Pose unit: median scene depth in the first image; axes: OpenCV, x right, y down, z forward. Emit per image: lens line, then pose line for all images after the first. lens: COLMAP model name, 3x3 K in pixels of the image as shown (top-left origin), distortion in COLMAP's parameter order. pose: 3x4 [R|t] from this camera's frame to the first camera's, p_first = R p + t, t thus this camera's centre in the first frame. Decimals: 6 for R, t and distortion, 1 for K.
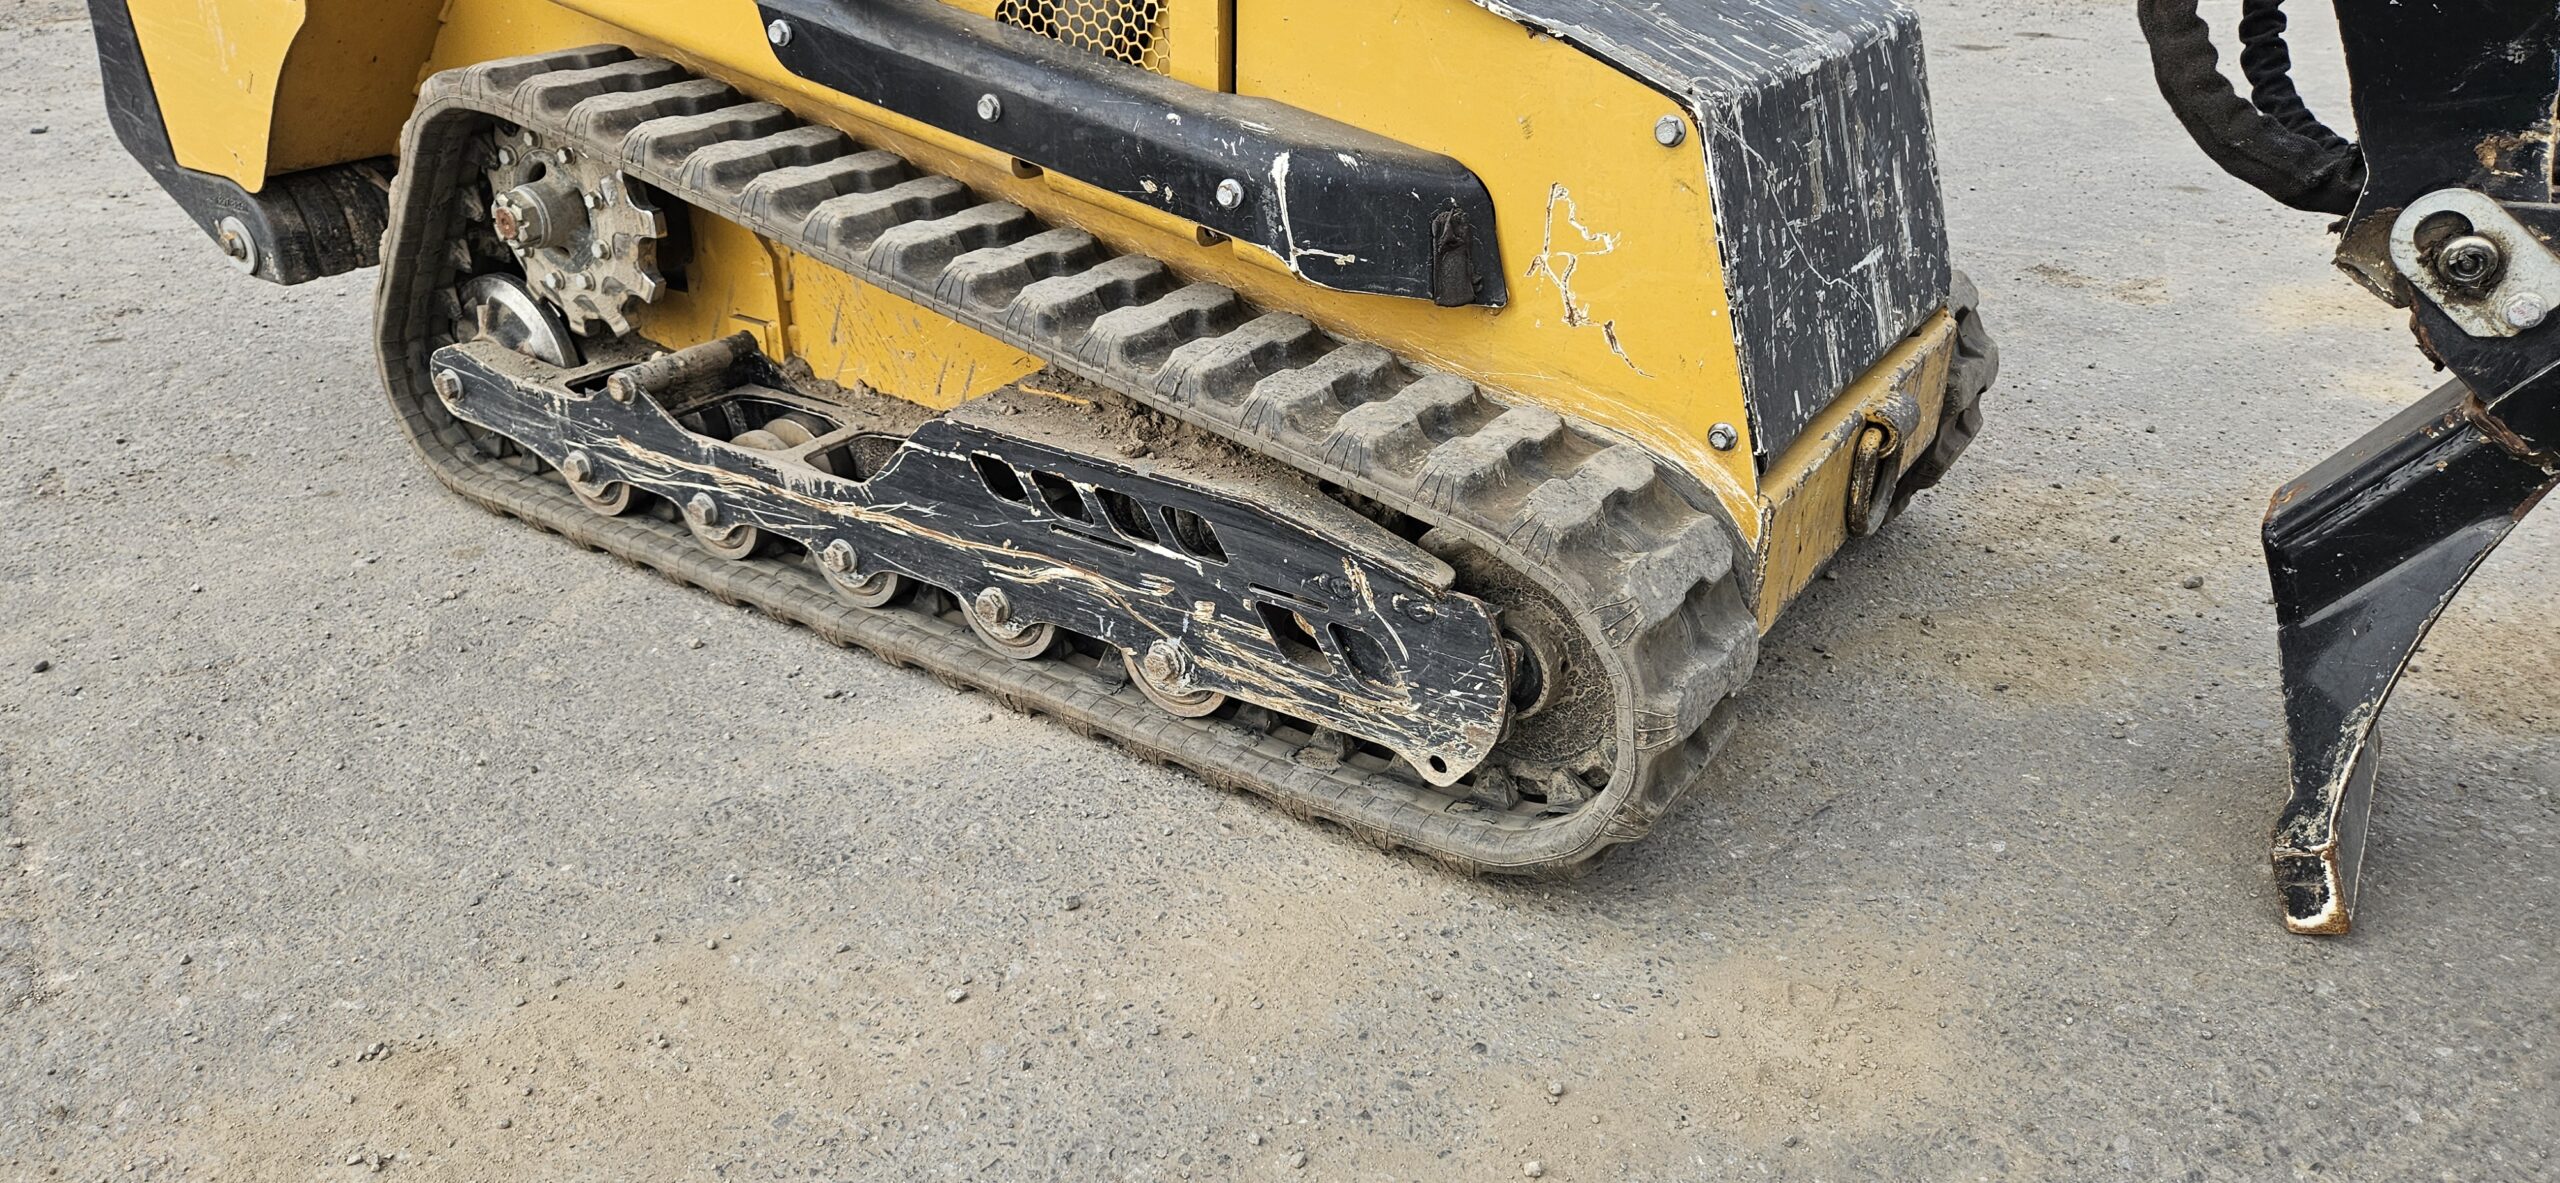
lens RADIAL K [[1699.7, 0, 1280.0], [0, 1699.7, 591.5], [0, 0, 1]] dist [0.061232, -0.047620]
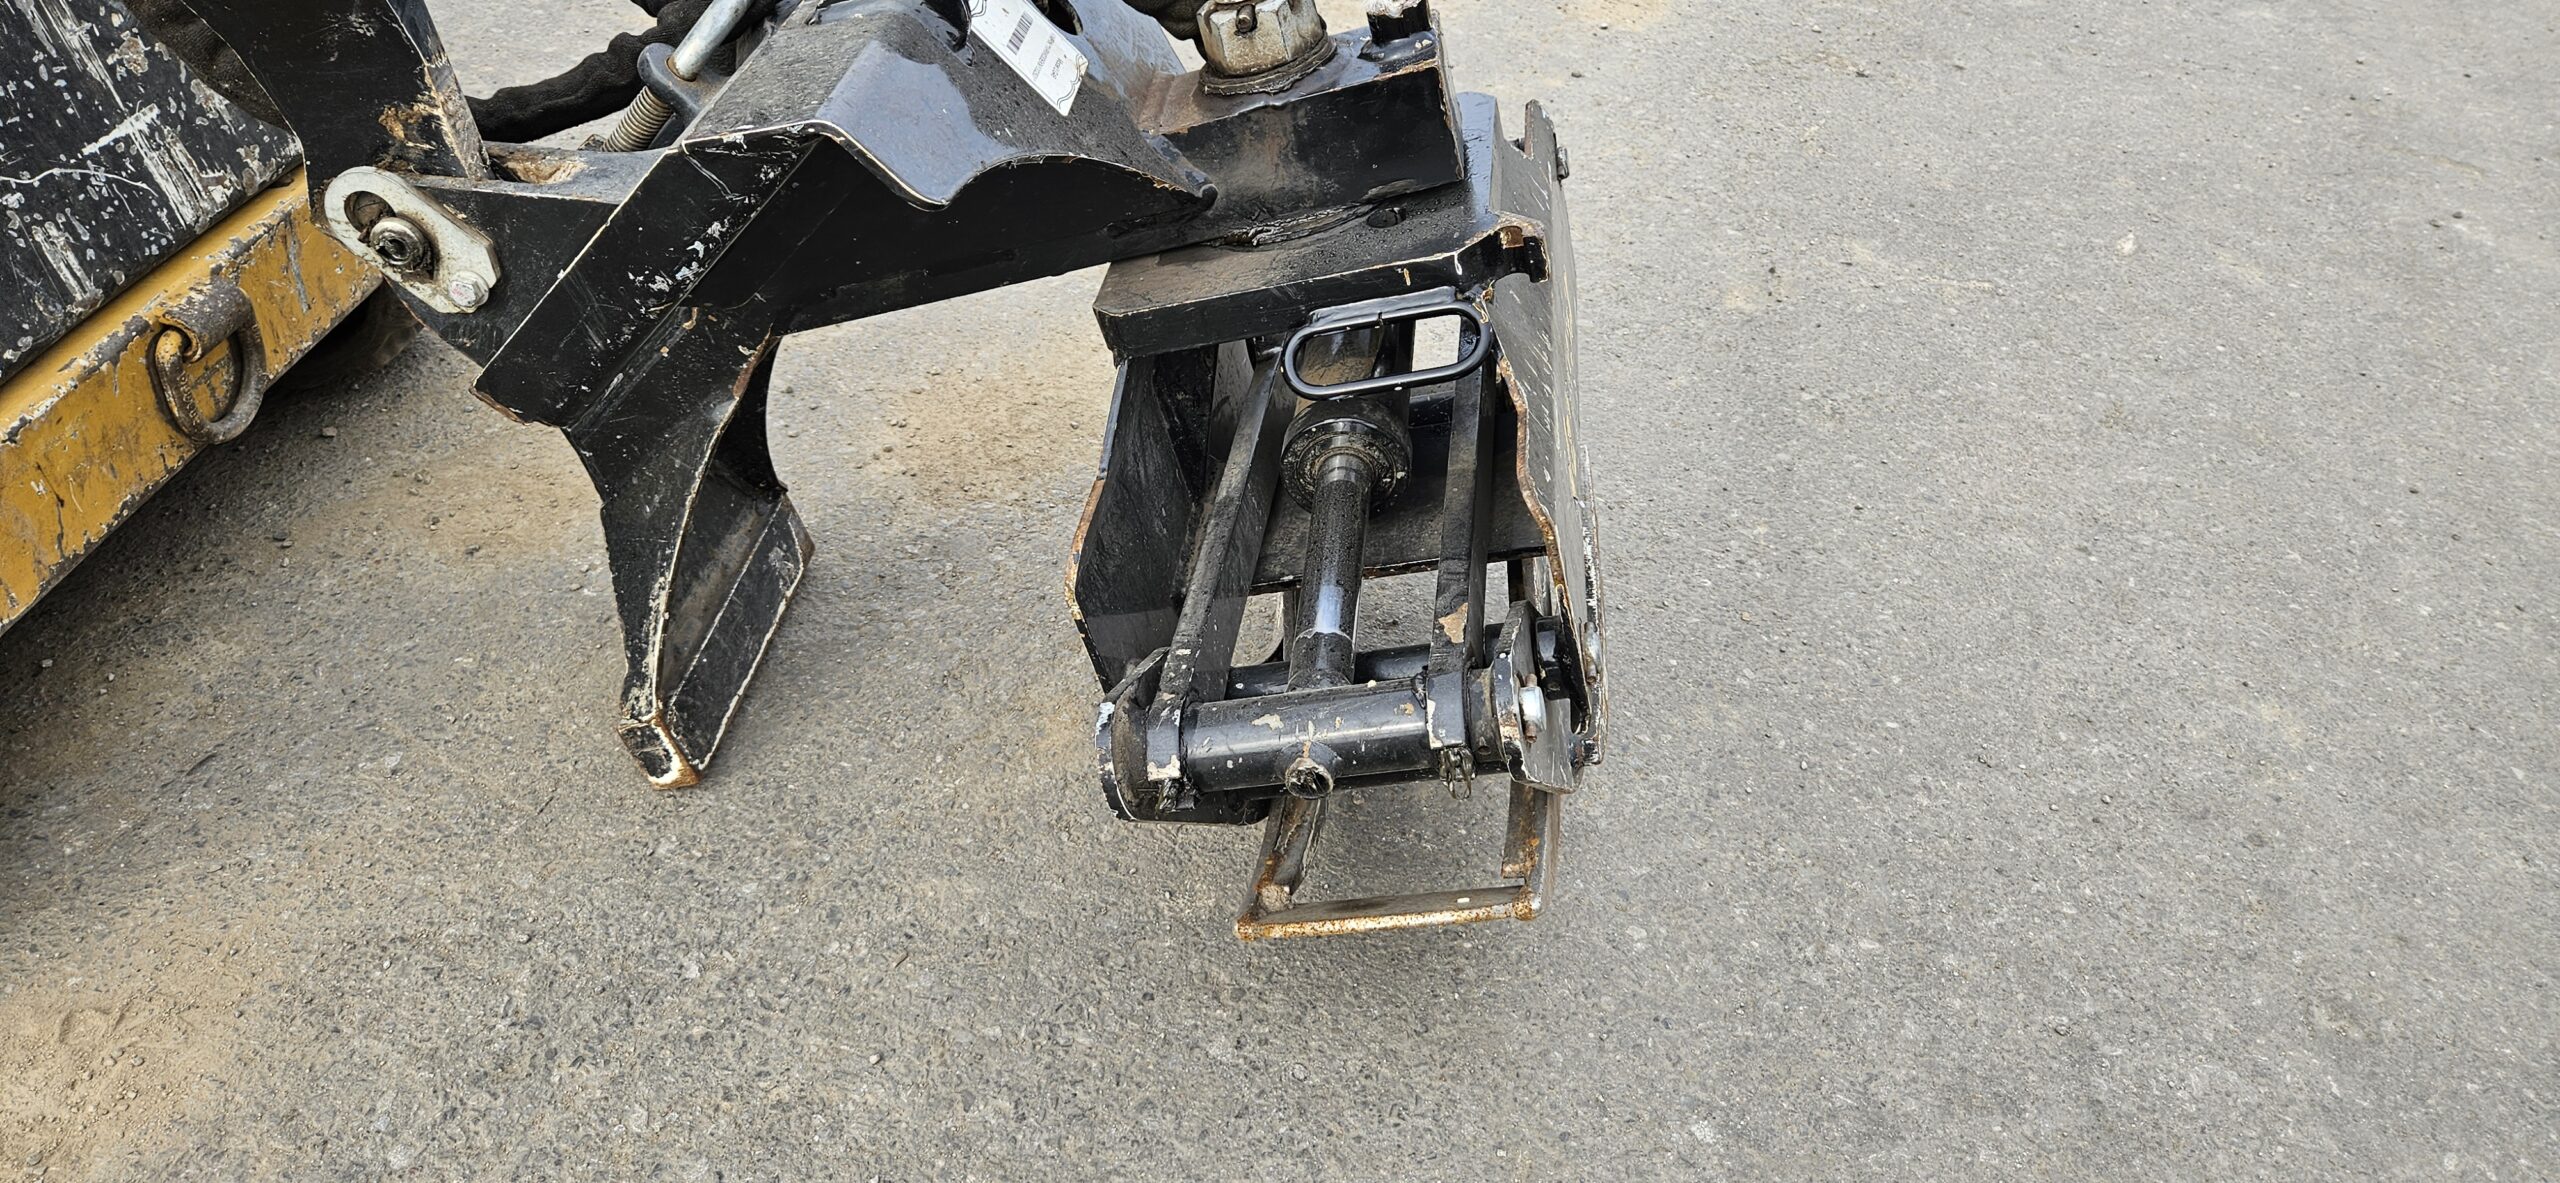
lens RADIAL K [[1686.5, 0, 1280.0], [0, 1686.5, 591.5], [0, 0, 1]] dist [0.008730, -0.000857]
pose [[0.866481, -0.219443, 0.448391, 0.475222], [0.113647, 0.961329, 0.250861, -0.135654], [-0.486101, -0.166408, 0.857913, -0.055716]]
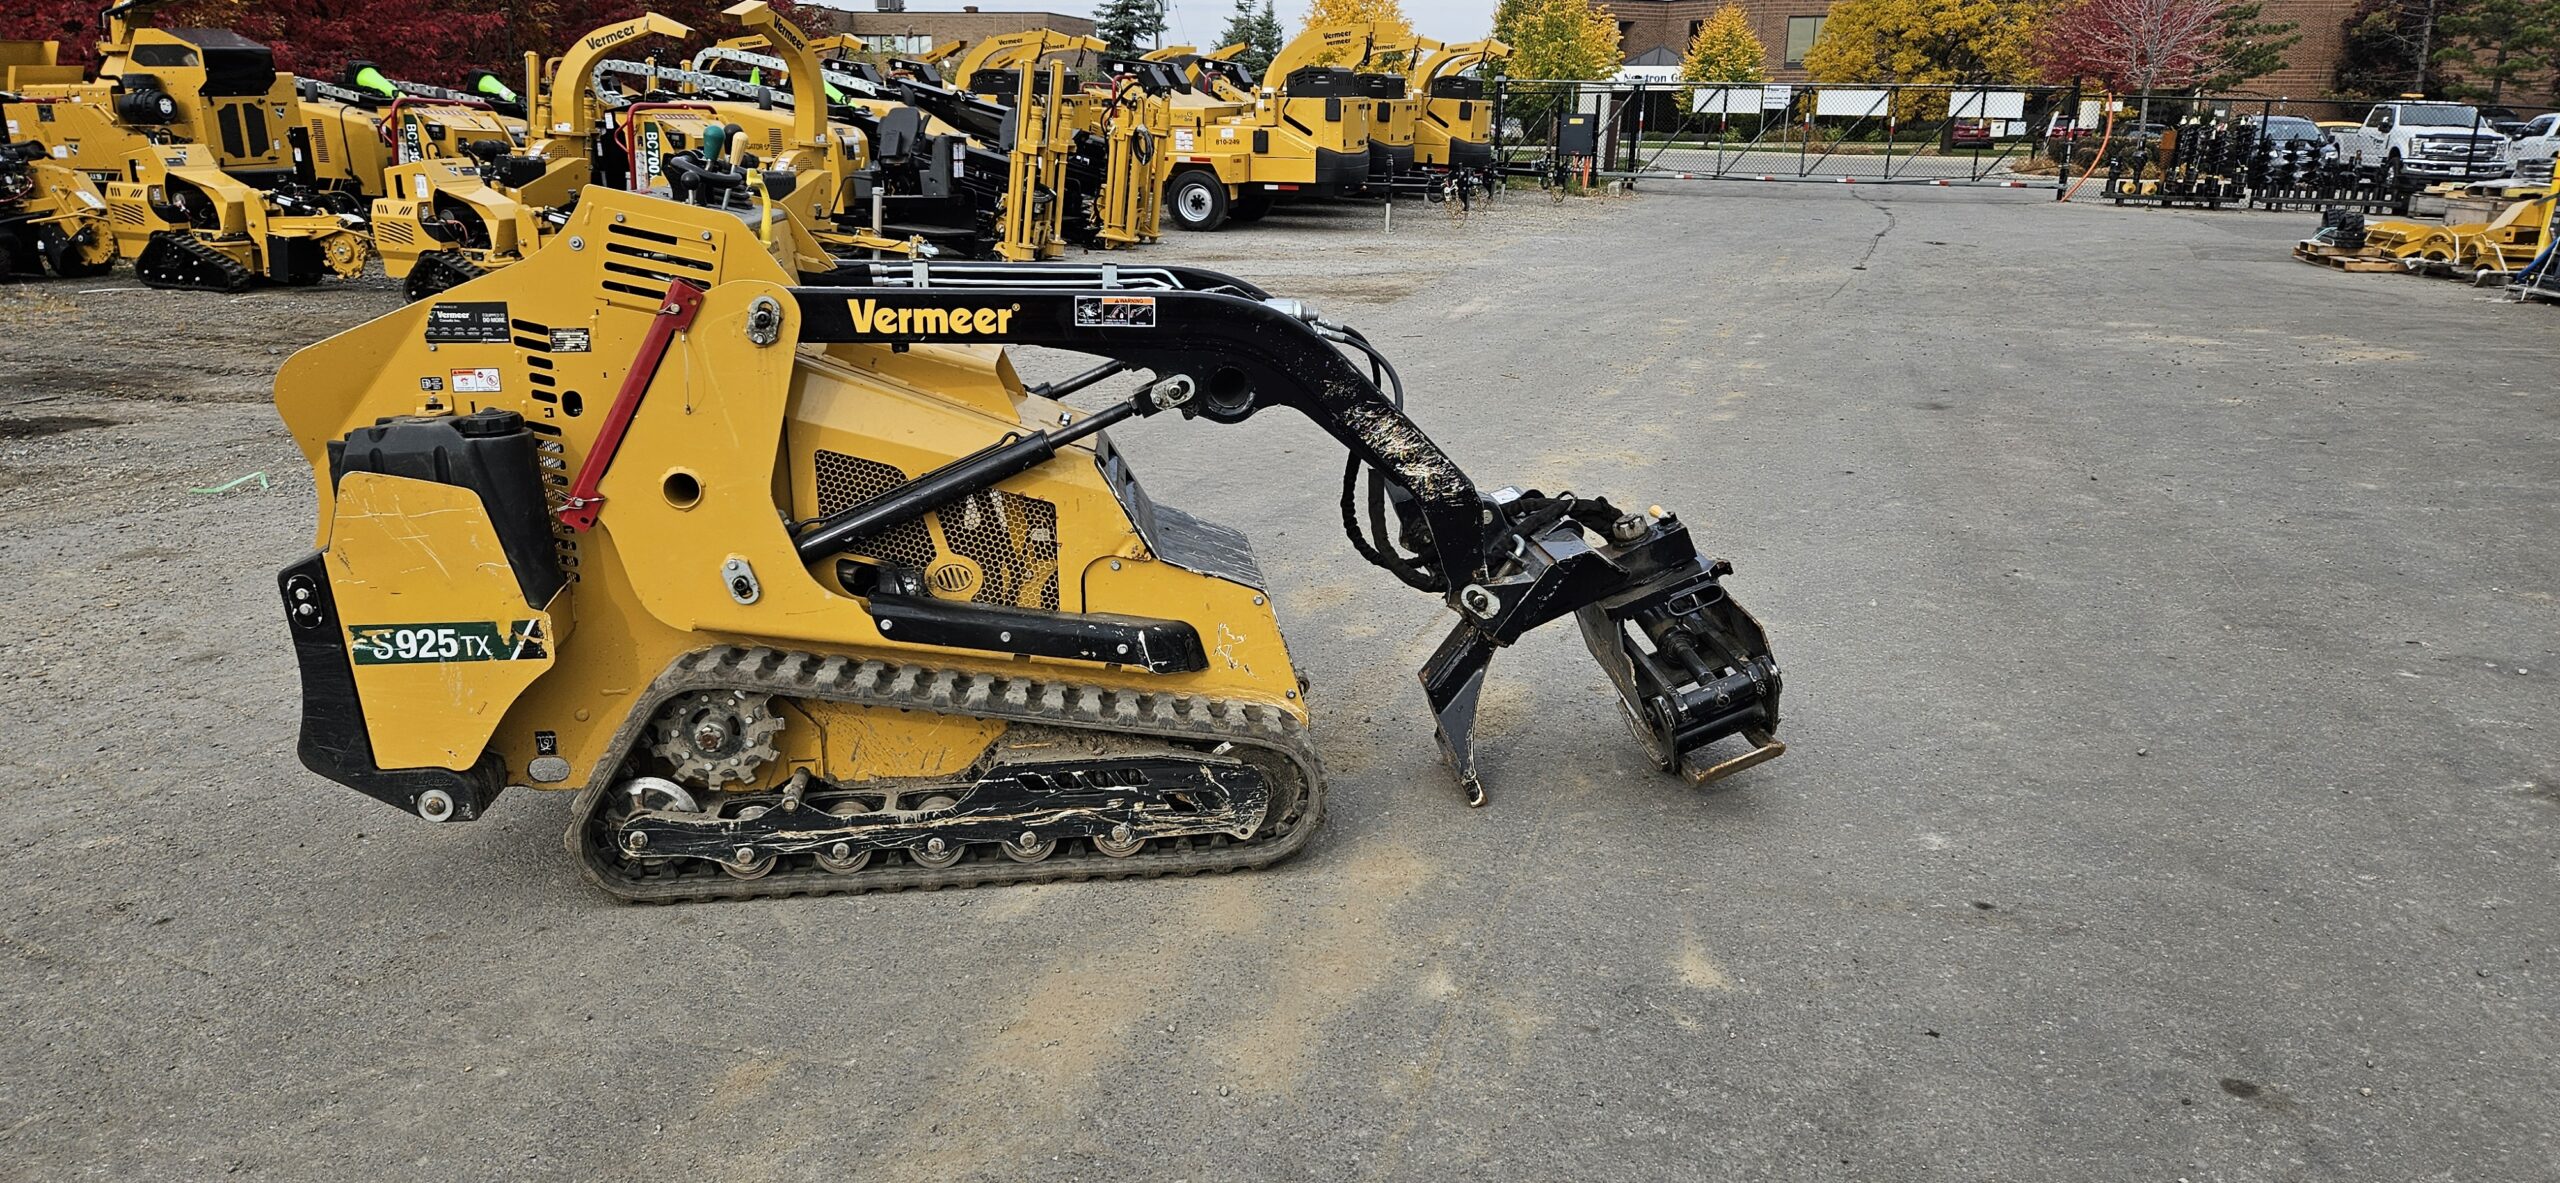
lens RADIAL K [[1699.7, 0, 1280.0], [0, 1699.7, 591.5], [0, 0, 1]] dist [0.061232, -0.047620]
pose [[0.760598, -0.181817, 0.623244, -1.506213], [0.300803, 0.949418, -0.090125, -0.000659], [-0.575333, 0.256023, 0.776817, -1.270784]]
